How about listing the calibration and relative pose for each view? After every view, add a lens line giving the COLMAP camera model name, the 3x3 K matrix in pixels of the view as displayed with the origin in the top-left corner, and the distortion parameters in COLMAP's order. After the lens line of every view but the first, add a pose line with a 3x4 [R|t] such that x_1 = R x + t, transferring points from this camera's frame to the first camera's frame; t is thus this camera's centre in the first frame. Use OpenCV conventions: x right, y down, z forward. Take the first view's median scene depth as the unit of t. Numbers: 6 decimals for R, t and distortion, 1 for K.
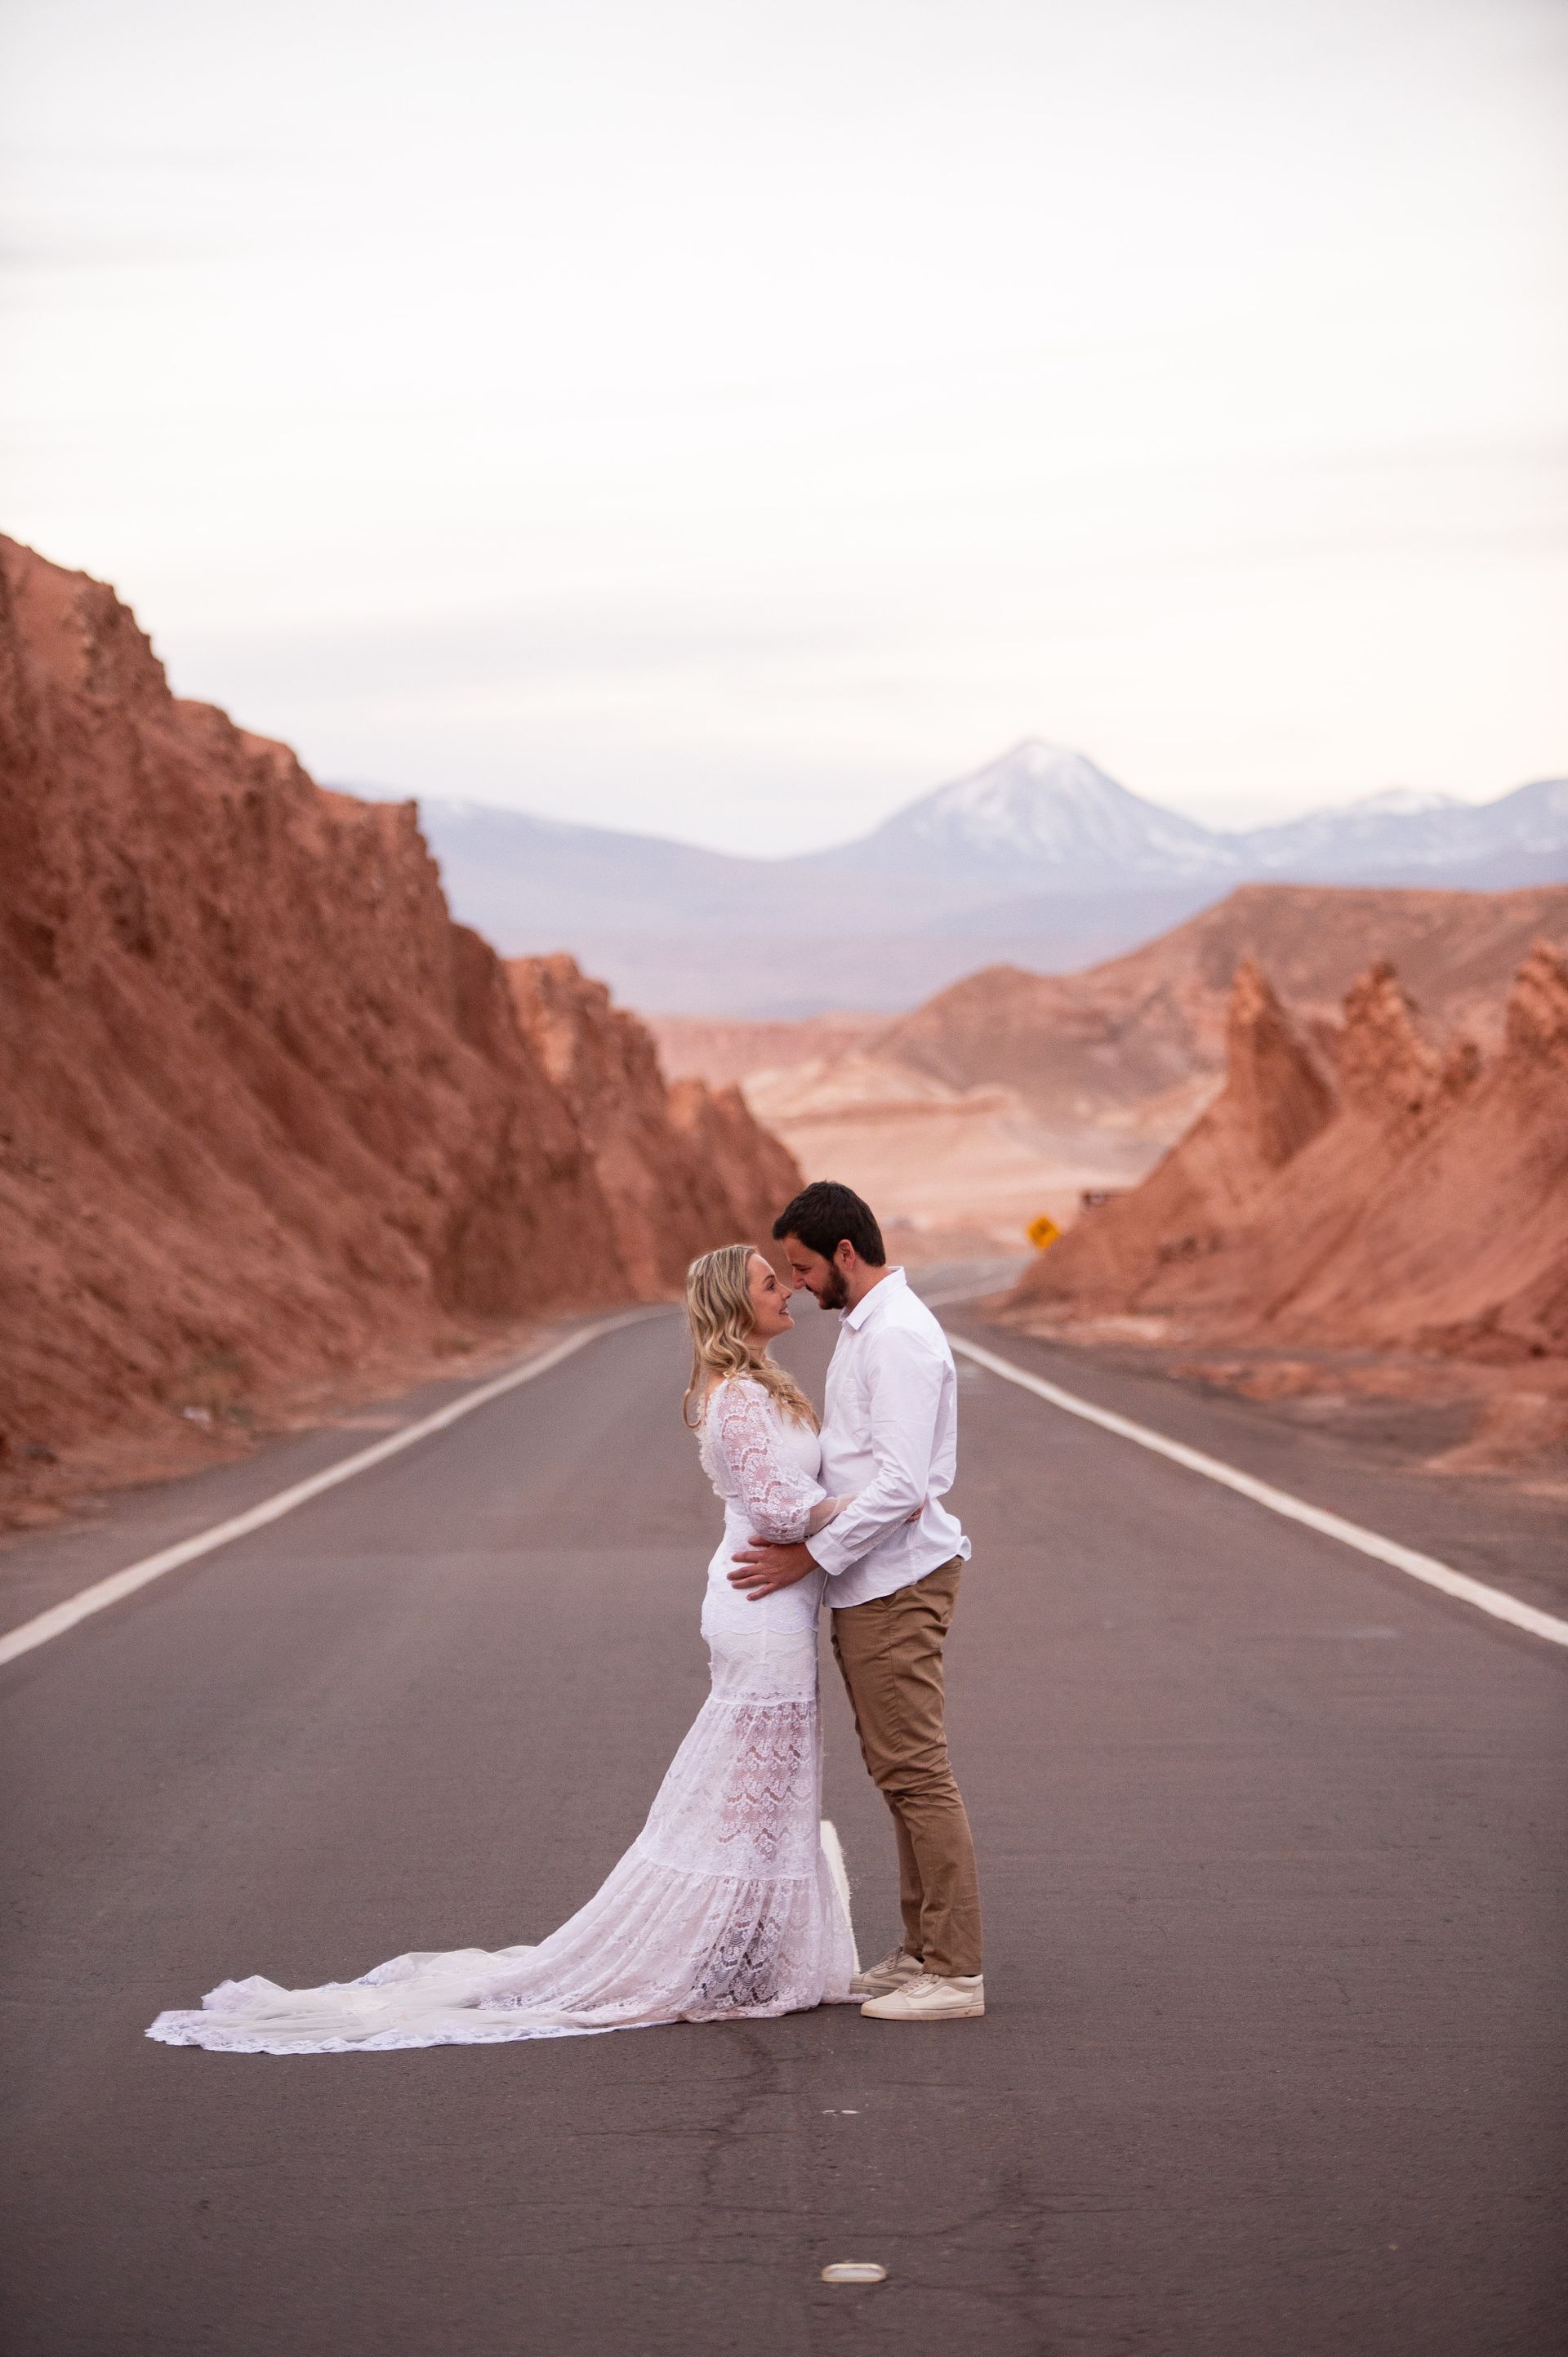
lens RADIAL K [[8826.0, 0, 788.4], [0, 8826.0, 1175.9], [0, 0, 1]] dist [0.629242, 0.000000]
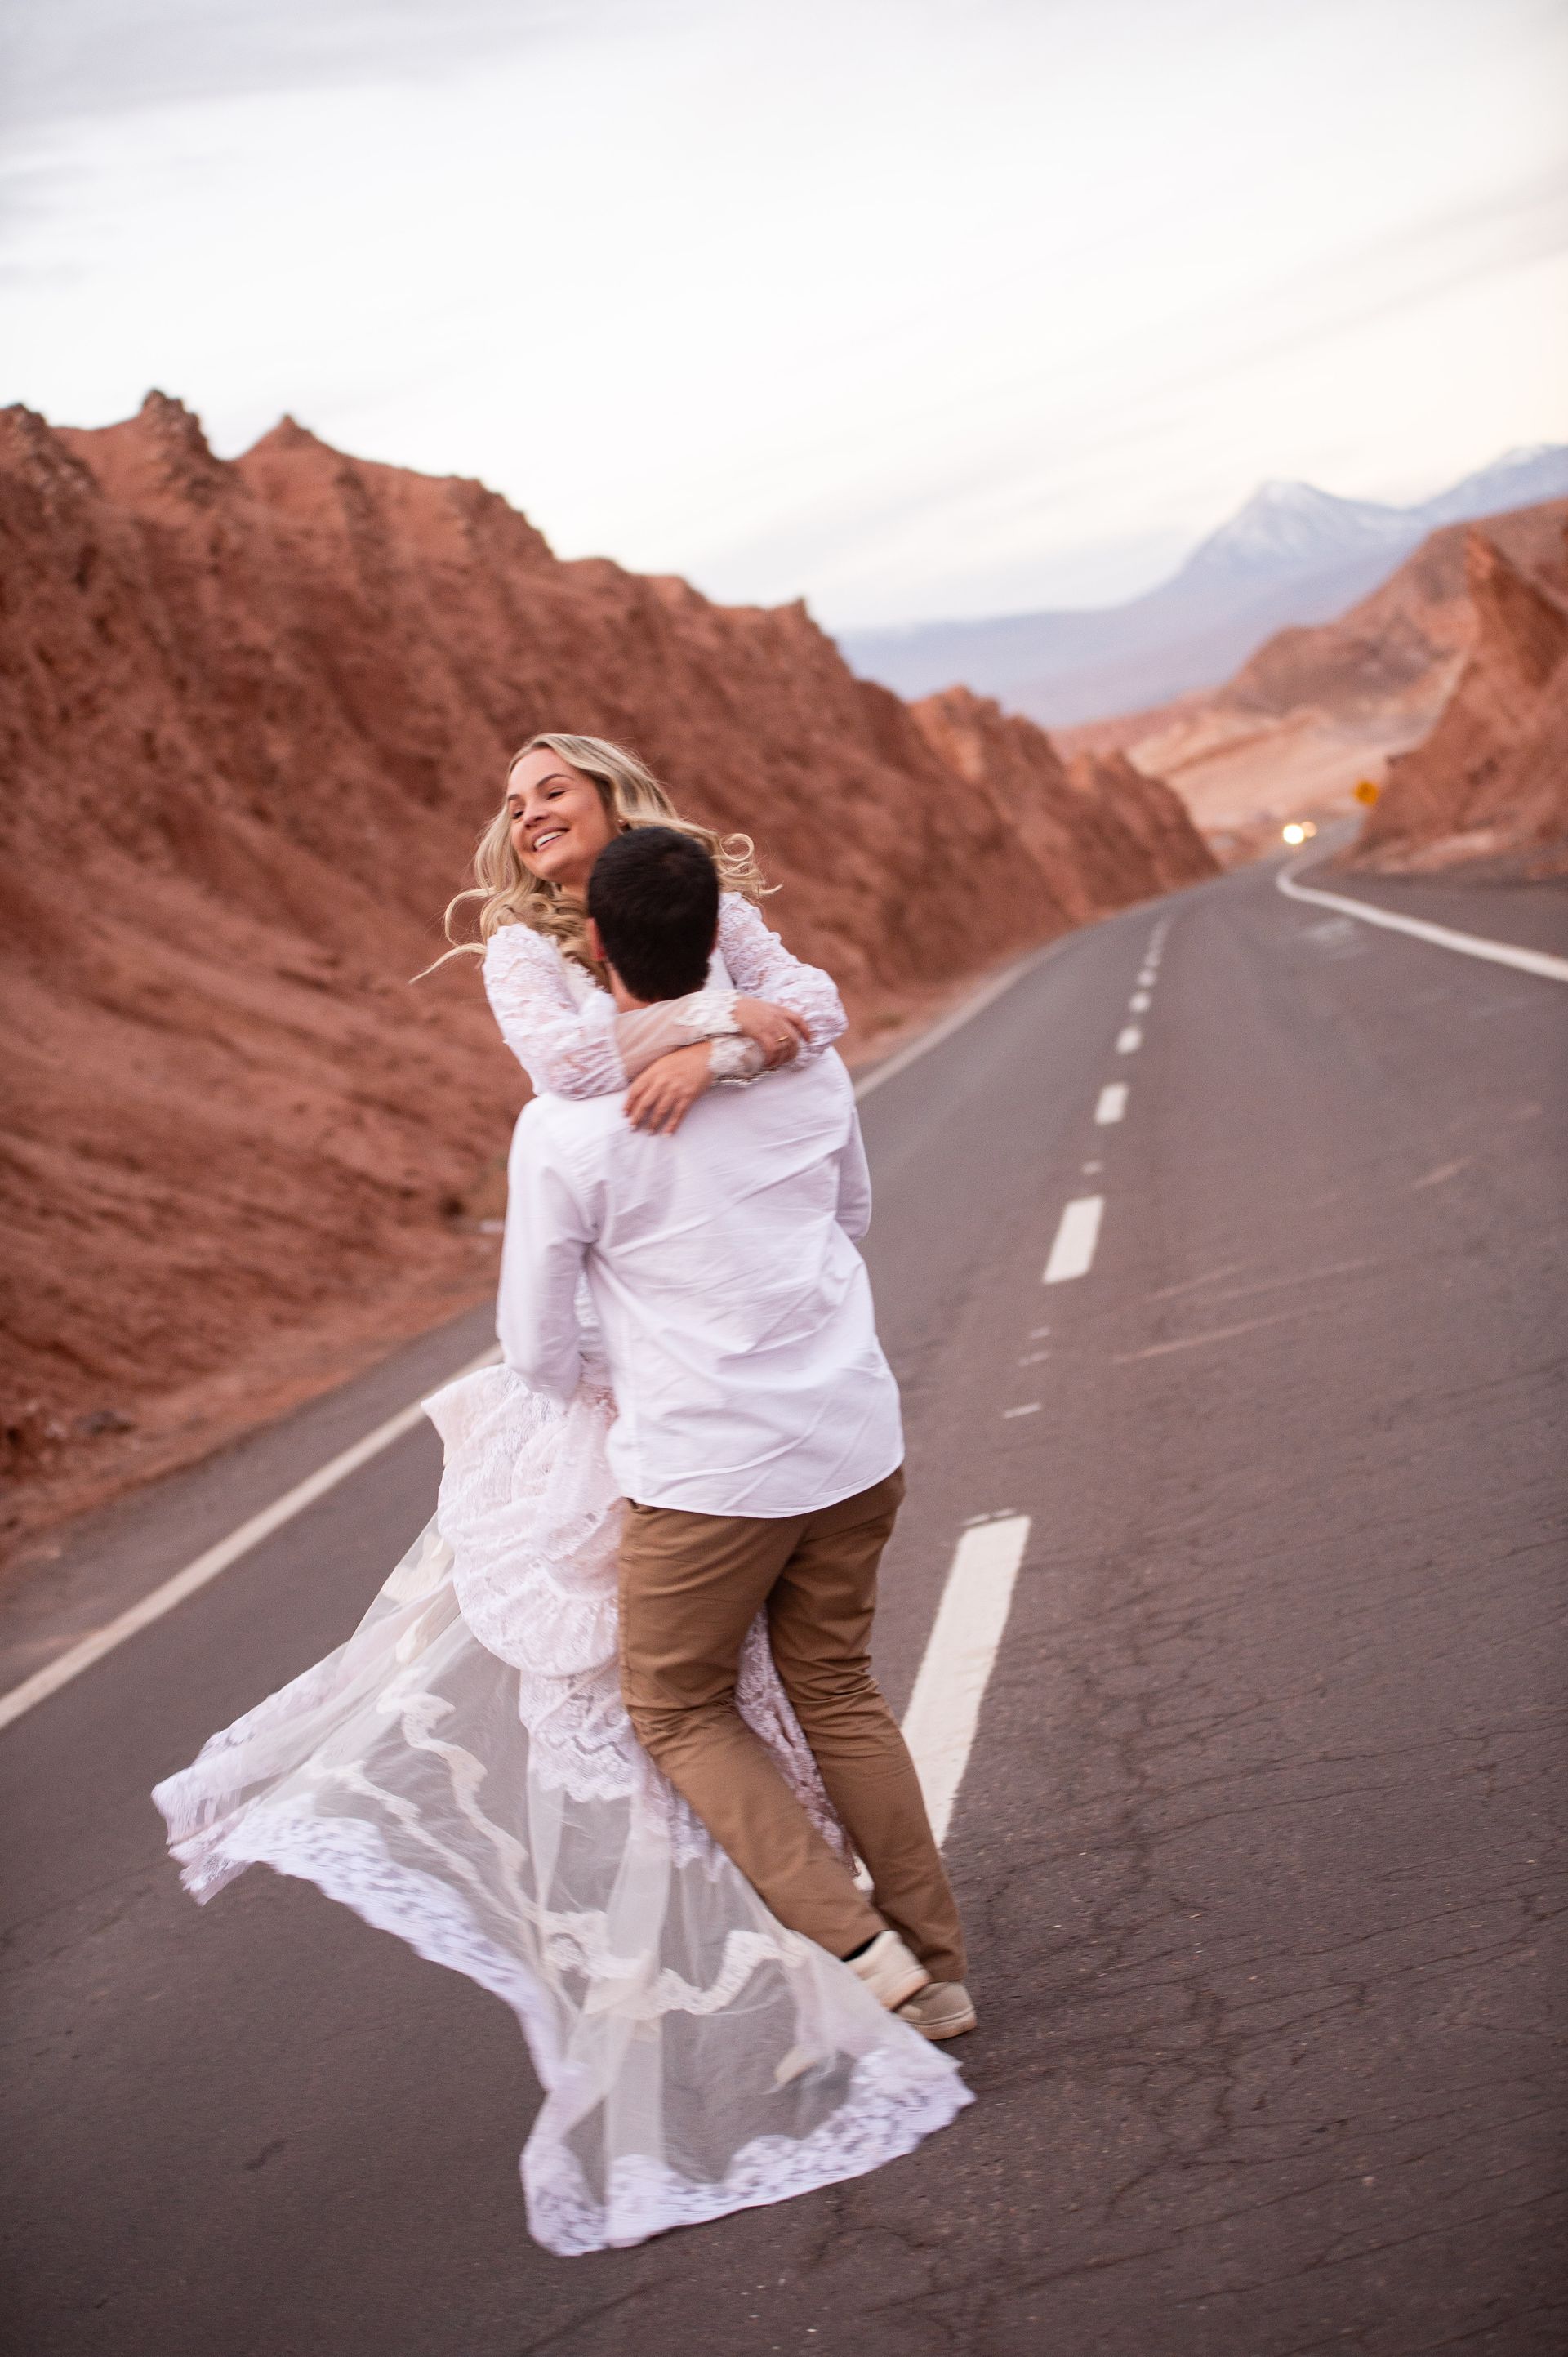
lens RADIAL K [[4885.4, 0, 780.3], [0, 4885.4, 1183.0], [0, 0, 1]] dist [-0.208453, 0.000000]
pose [[0.959563, -0.261231, -0.104868, 0.006857], [0.267361, 0.962342, 0.049159, 0.004014], [0.088077, -0.075209, 0.993270, 0.312530]]
